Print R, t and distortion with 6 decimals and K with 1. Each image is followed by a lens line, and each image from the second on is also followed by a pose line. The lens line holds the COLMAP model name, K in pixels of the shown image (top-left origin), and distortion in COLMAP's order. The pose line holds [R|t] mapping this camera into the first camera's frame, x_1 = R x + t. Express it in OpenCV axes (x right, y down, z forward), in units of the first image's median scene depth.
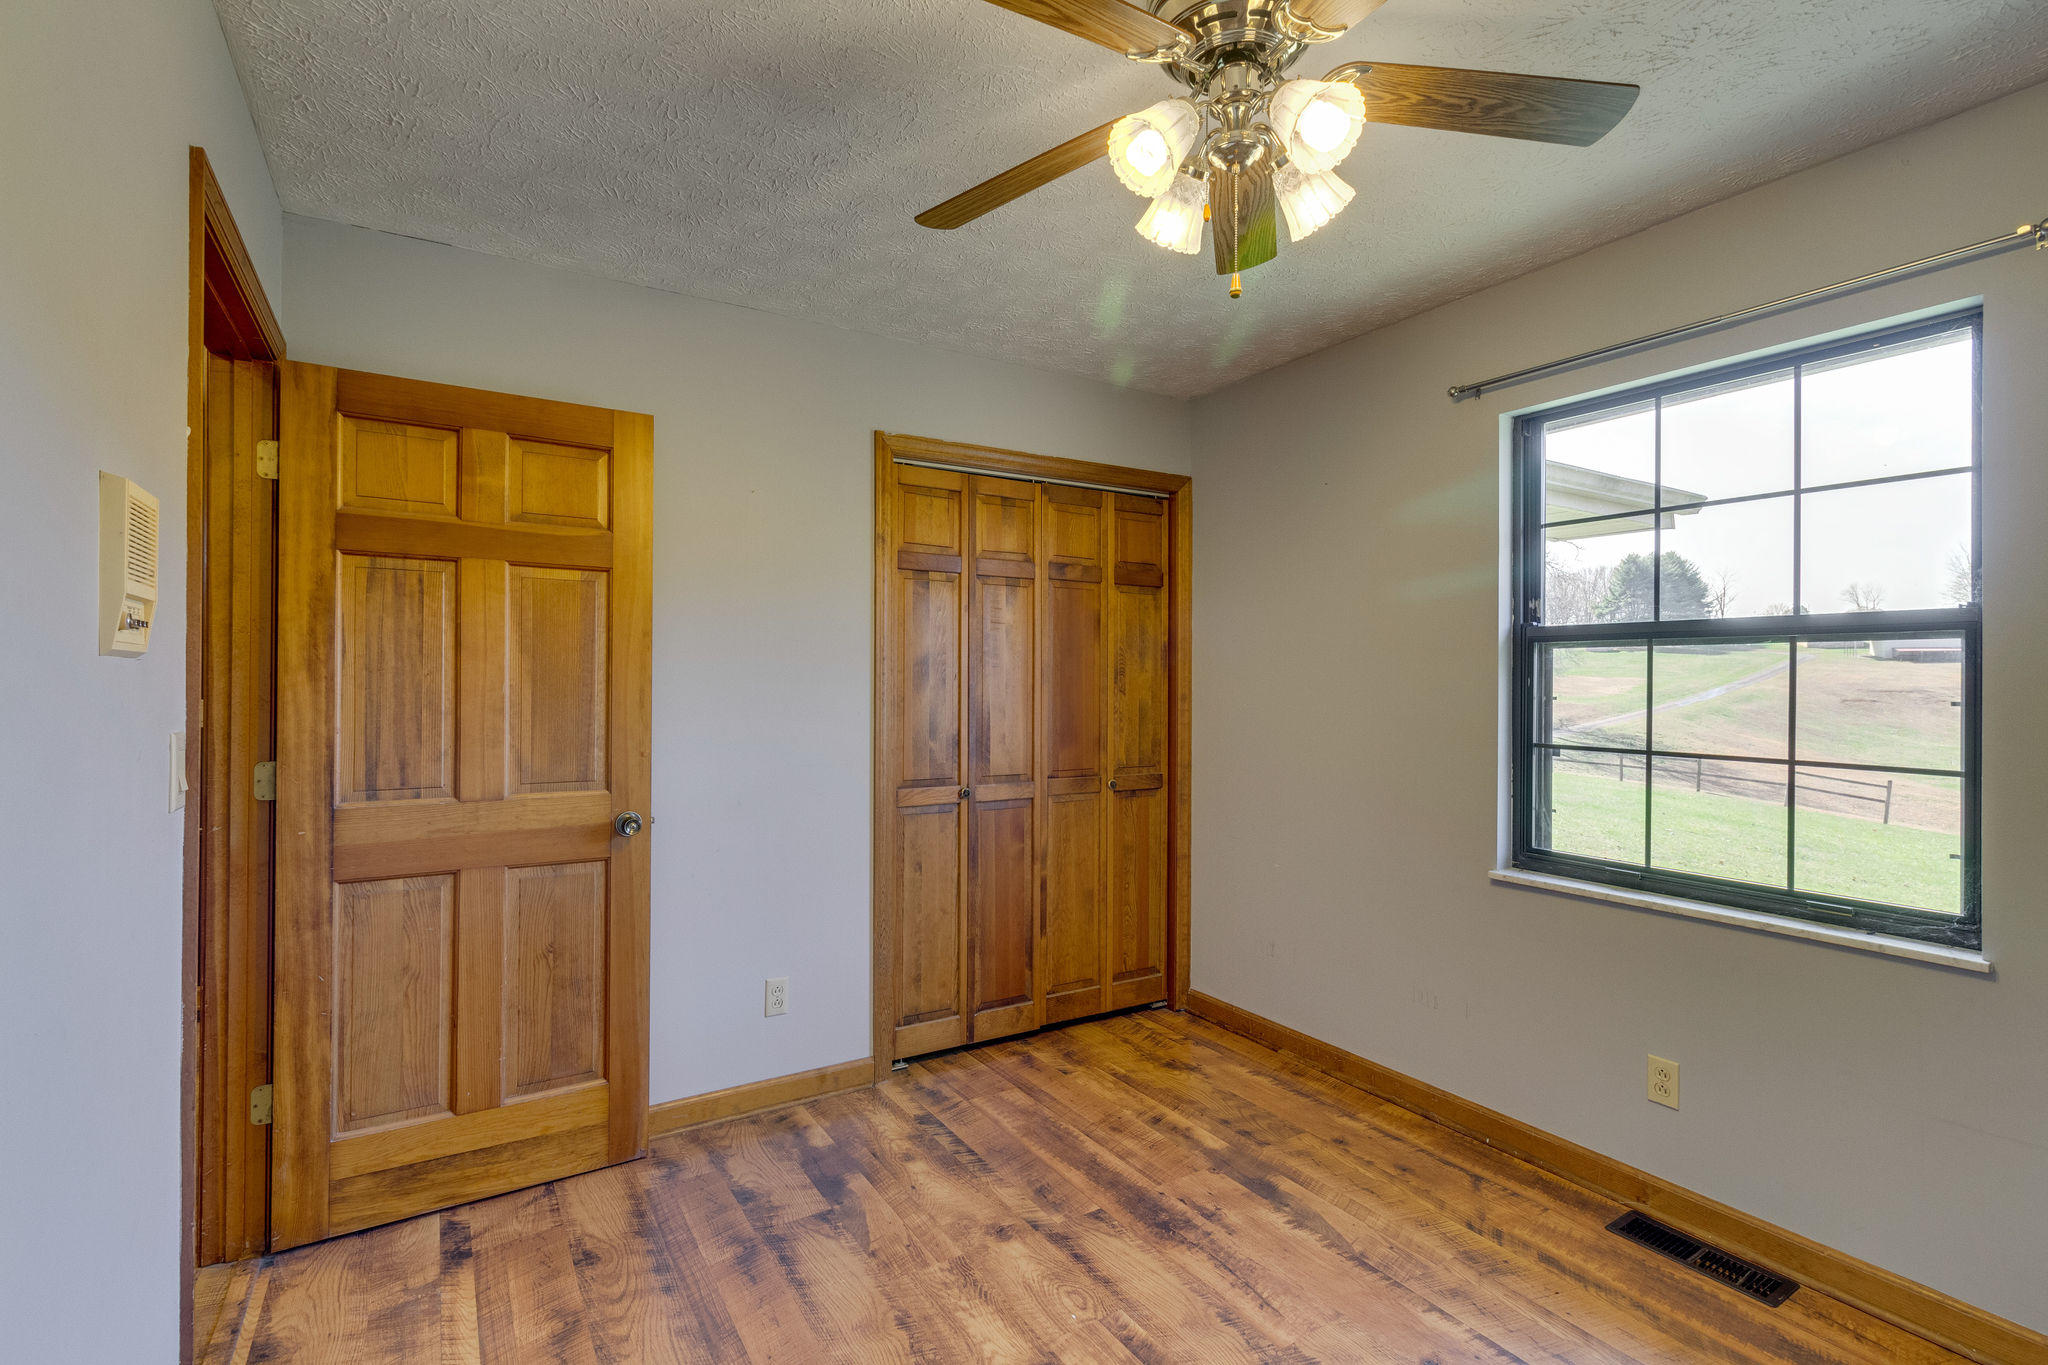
lens RADIAL K [[945.4, 0, 1035.6], [0, 945.4, 686.3], [0, 0, 1]] dist [0.002162, -0.002197]
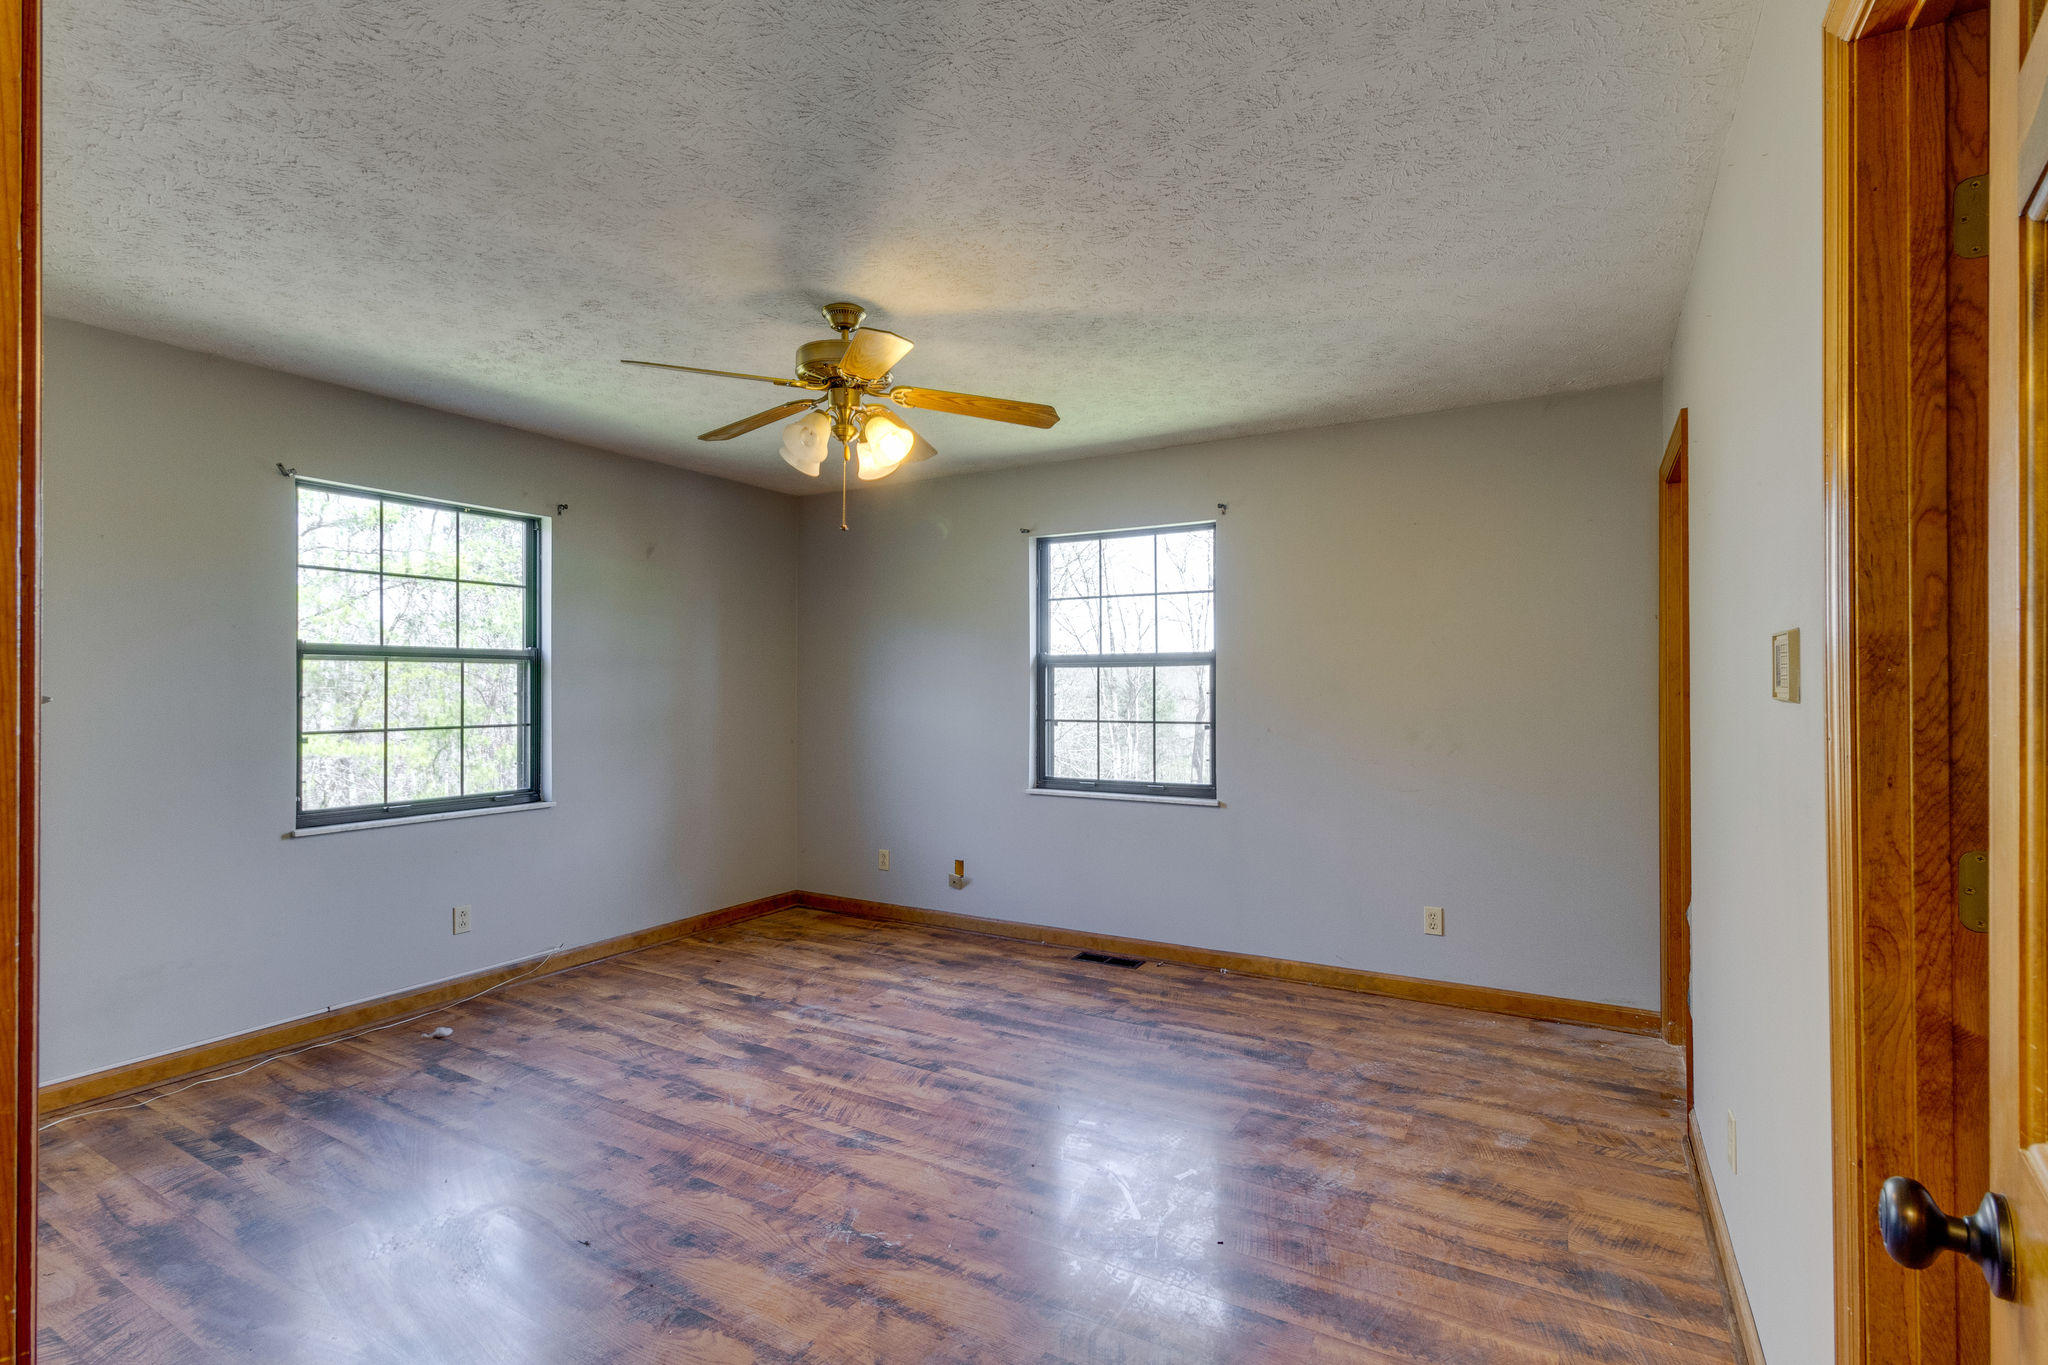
lens RADIAL K [[945.4, 0, 1025.6], [0, 945.4, 680.4], [0, 0, 1]] dist [0.002162, -0.002197]
pose [[0.892563, -0.006801, 0.450871, -0.387190], [0.008195, 0.999966, -0.001140, -0.013442], [-0.450848, 0.004712, 0.892588, -0.716787]]
